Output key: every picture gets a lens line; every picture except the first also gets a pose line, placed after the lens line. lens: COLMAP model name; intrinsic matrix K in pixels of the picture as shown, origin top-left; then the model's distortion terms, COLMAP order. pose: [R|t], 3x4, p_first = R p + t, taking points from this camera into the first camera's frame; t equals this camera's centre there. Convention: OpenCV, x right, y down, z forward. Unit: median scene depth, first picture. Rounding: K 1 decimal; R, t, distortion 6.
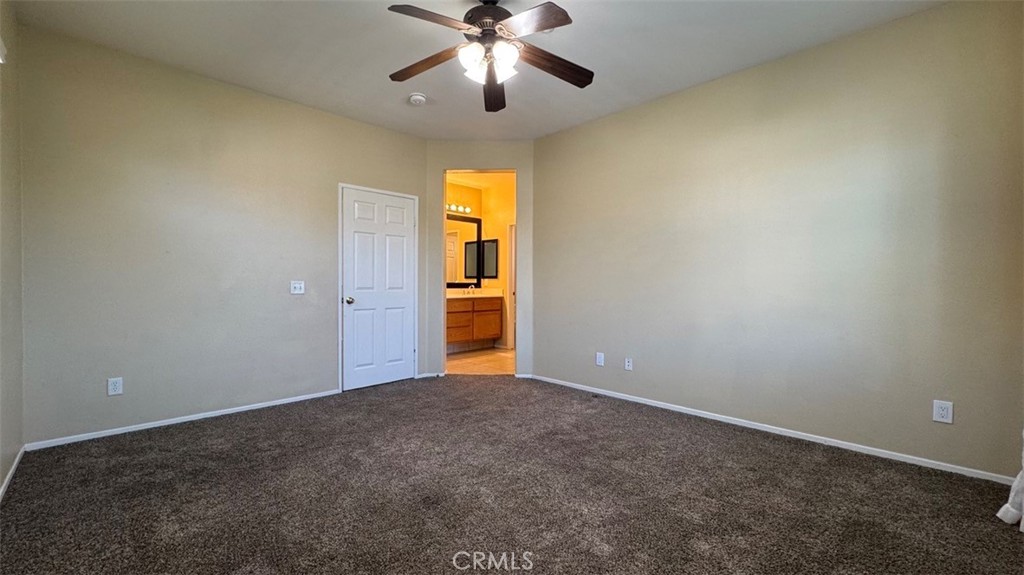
lens RADIAL K [[408.4, 0, 512.6], [0, 408.4, 285.9], [0, 0, 1]] dist [-0.007823, -0.000109]
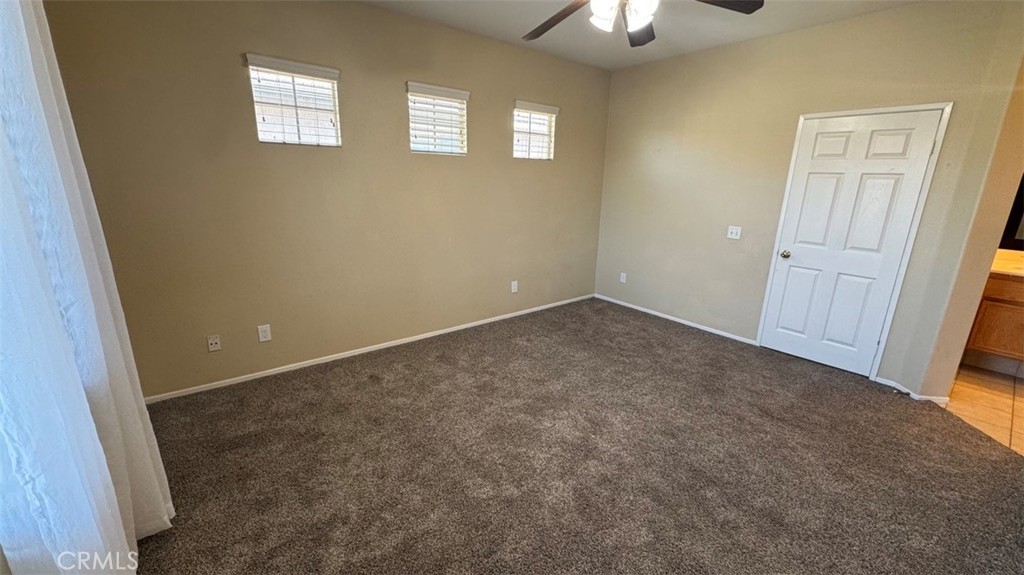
lens RADIAL K [[408.4, 0, 518.9], [0, 408.4, 289.1], [0, 0, 1]] dist [-0.007823, -0.000109]
pose [[-0.100812, 0.260916, -0.960083, 0.431336], [-0.029406, 0.963796, 0.265013, -0.088343], [0.994471, 0.054949, -0.089490, 0.410858]]
